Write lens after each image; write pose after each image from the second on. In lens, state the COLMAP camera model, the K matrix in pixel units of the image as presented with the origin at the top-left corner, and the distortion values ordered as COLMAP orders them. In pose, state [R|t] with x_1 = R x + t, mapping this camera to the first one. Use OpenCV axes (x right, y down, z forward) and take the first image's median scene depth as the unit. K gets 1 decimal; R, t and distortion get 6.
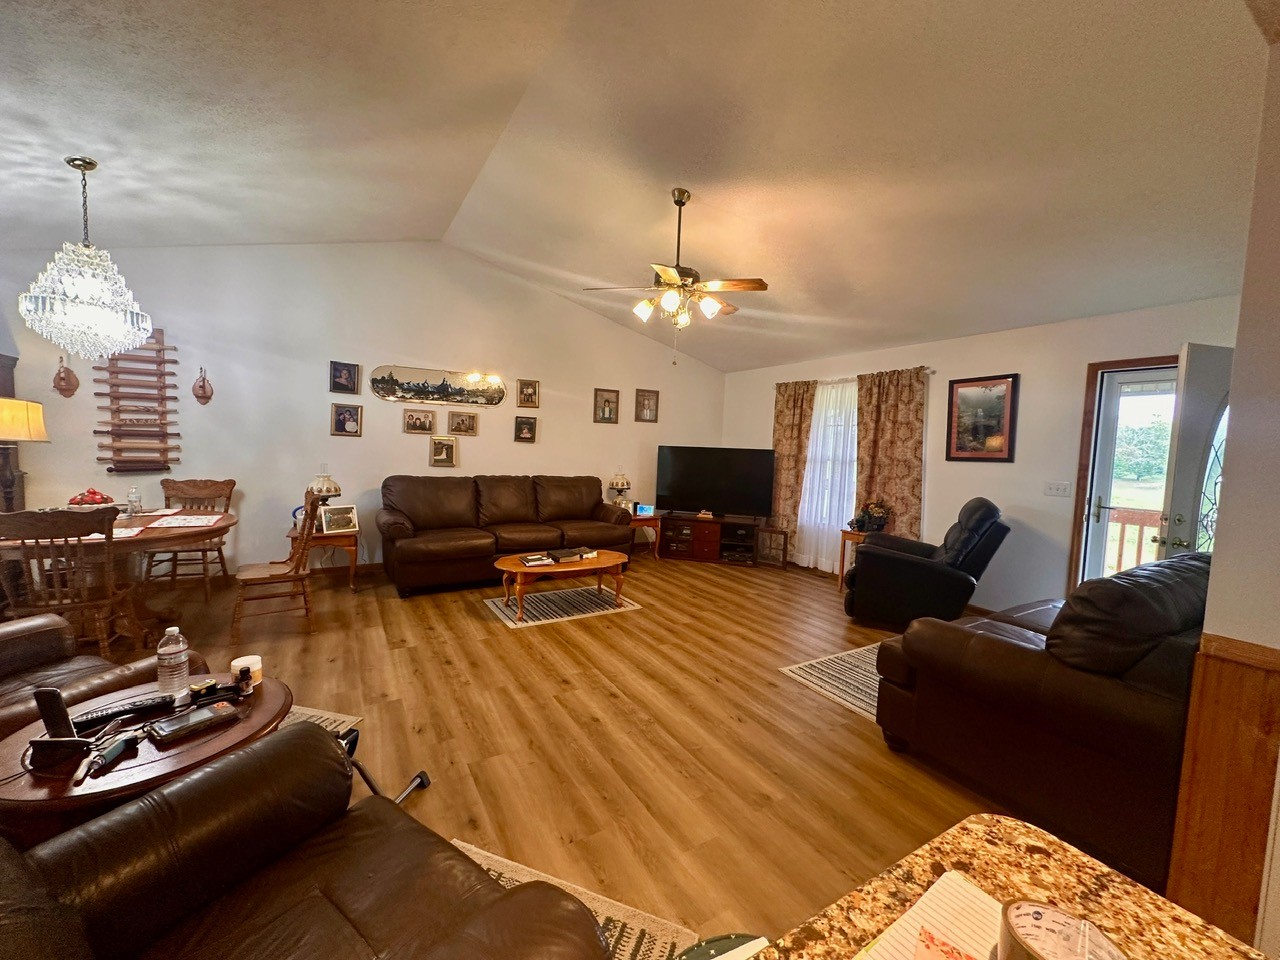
lens RADIAL K [[514.1, 0, 637.3], [0, 514.1, 480.7], [0, 0, 1]] dist [-0.000856, 0.000216]
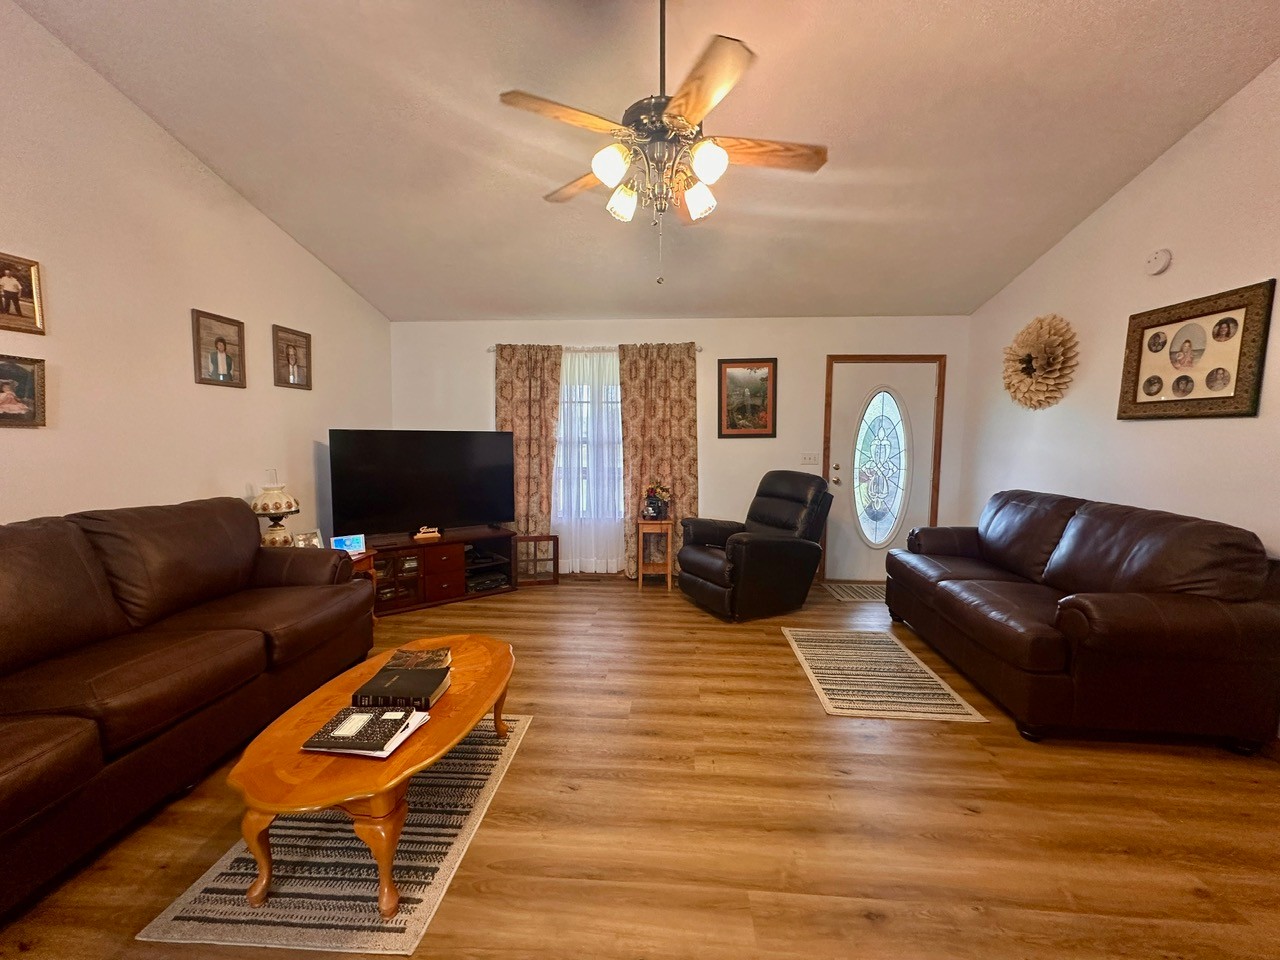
lens RADIAL K [[514.1, 0, 639.9], [0, 514.1, 478.7], [0, 0, 1]] dist [-0.000856, 0.000216]
pose [[0.568902, -0.095490, 0.816842, -0.306399], [0.070848, 0.995234, 0.067001, -0.035341], [-0.819348, 0.019754, 0.572957, 0.495220]]
